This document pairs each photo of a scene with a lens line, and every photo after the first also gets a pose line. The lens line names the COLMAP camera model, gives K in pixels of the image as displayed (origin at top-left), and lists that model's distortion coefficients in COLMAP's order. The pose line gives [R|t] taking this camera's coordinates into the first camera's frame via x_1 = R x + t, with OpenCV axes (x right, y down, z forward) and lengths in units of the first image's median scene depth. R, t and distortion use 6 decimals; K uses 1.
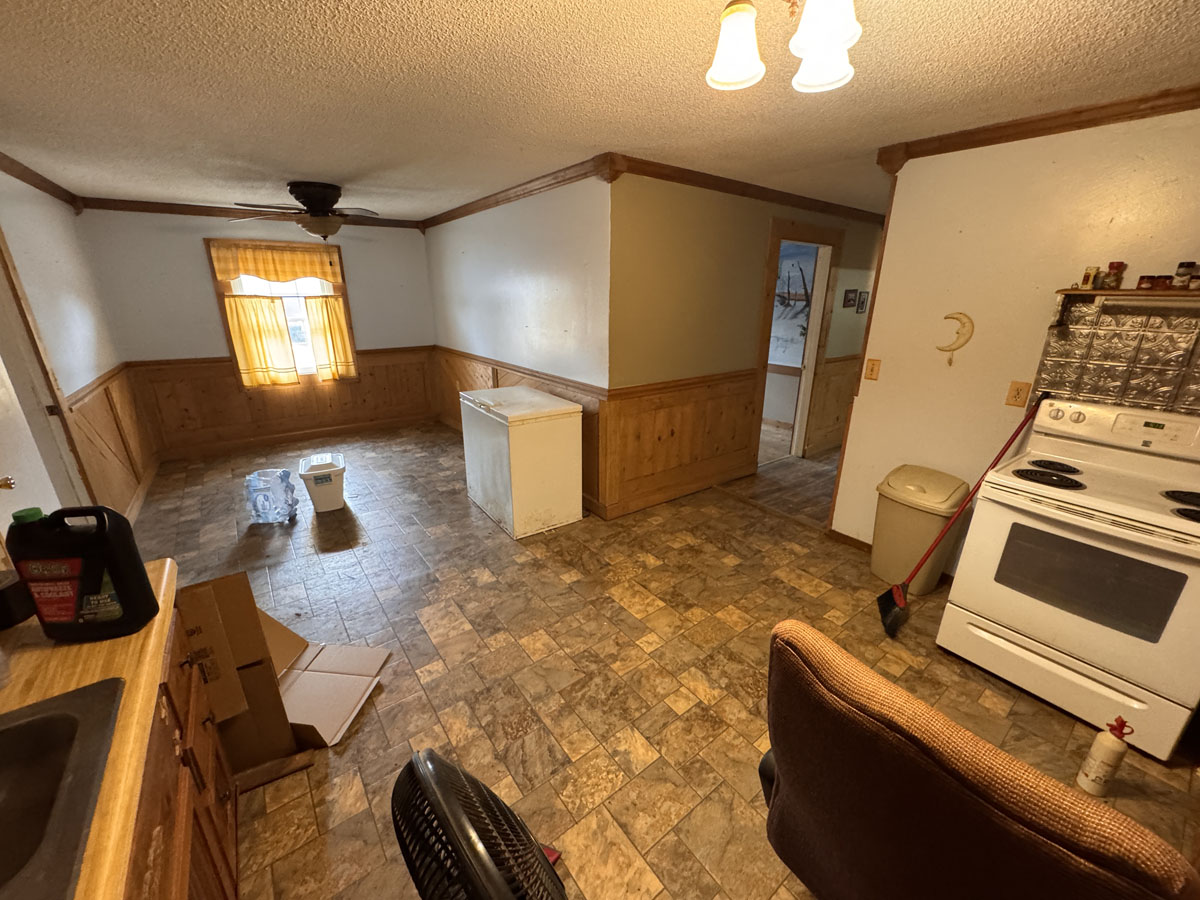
lens RADIAL K [[477.2, 0, 597.4], [0, 477.2, 450.9], [0, 0, 1]] dist [0.000704, 0.000018]
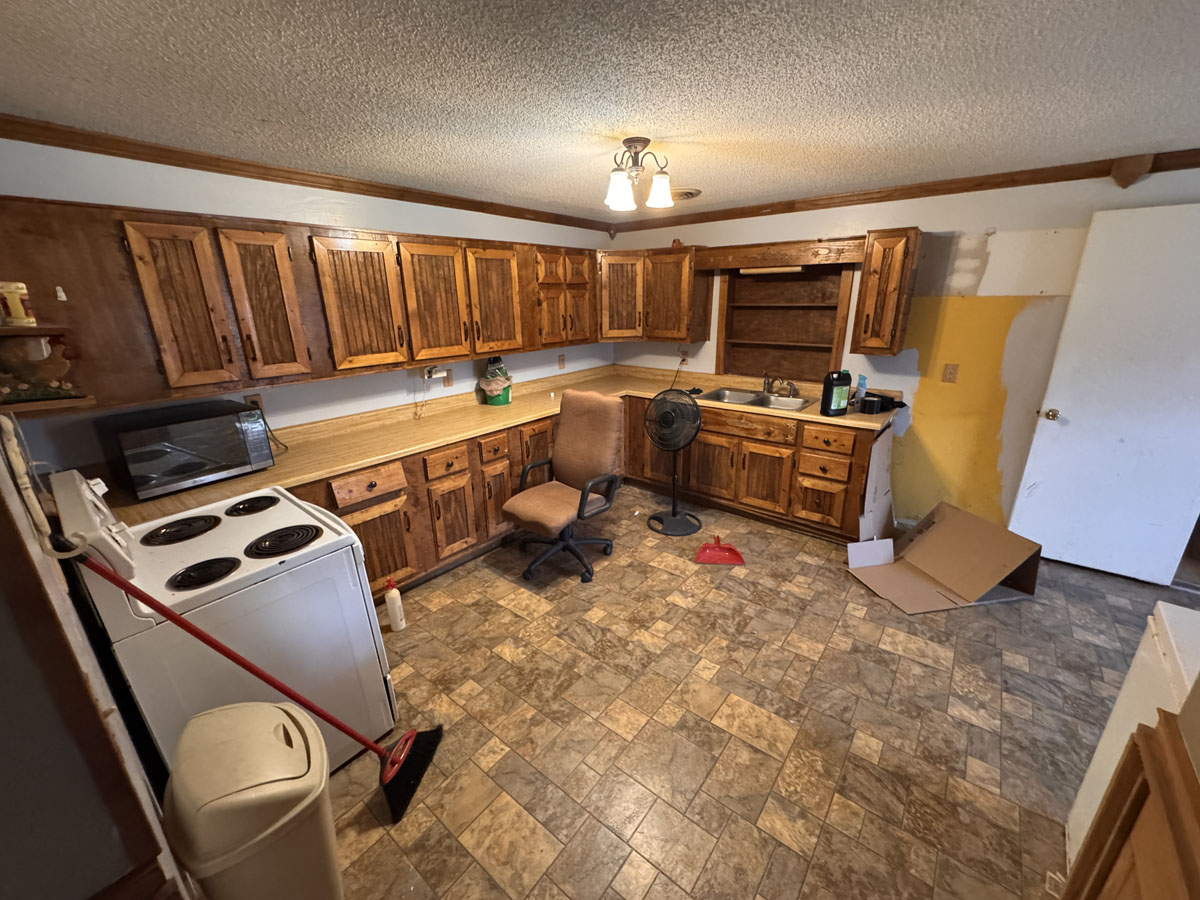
lens RADIAL K [[477.2, 0, 603.5], [0, 477.2, 451.2], [0, 0, 1]] dist [0.000704, 0.000018]
pose [[-0.967566, 0.088689, -0.236539, 0.533526], [-0.070998, 0.803135, 0.591551, -0.543165], [0.242437, 0.589159, -0.770789, 1.525191]]
